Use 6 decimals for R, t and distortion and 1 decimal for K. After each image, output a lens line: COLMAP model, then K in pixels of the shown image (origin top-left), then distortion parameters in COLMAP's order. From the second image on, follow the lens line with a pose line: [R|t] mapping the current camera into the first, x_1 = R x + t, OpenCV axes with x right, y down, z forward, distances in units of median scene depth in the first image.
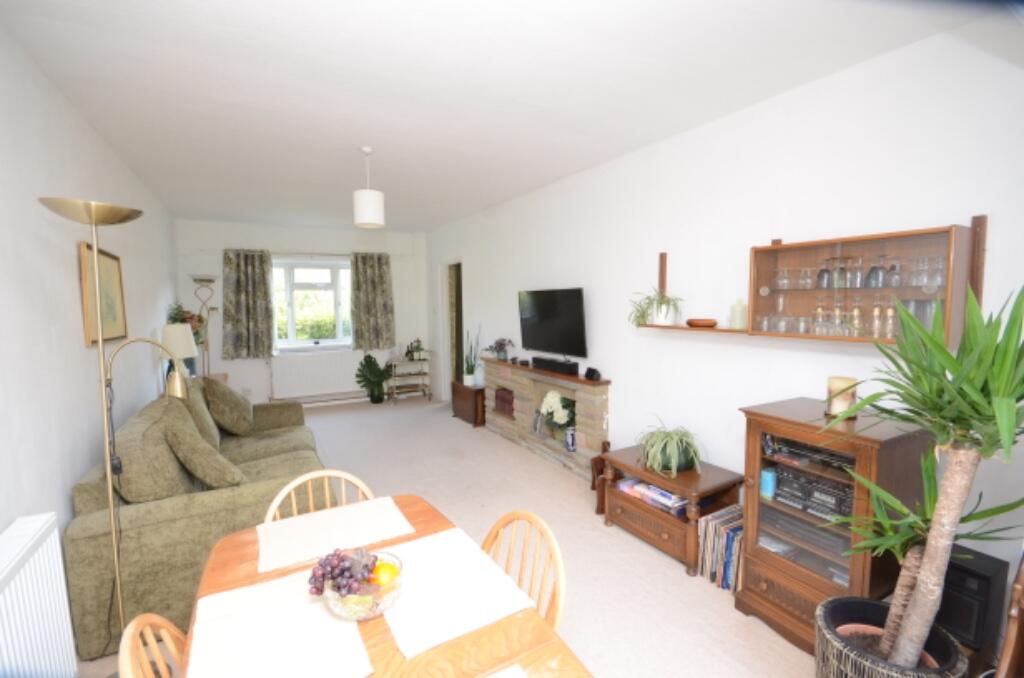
lens RADIAL K [[438.3, 0, 512.0], [0, 438.3, 339.0], [0, 0, 1]] dist [-0.000617, -0.000216]
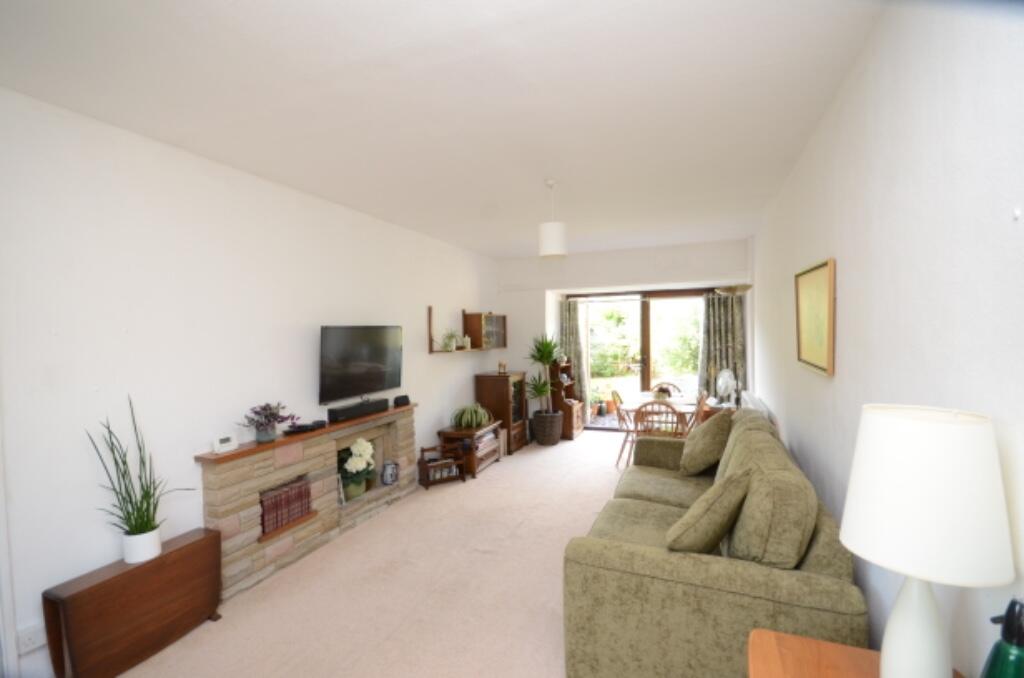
lens RADIAL K [[458.2, 0, 512.0], [0, 458.2, 339.0], [0, 0, 1]] dist [0.001305, 0.000125]
pose [[-0.595508, 0.018036, 0.803147, -0.868758], [0.104028, 0.993062, 0.054832, -0.106480], [-0.796586, 0.116203, -0.593252, 1.325756]]
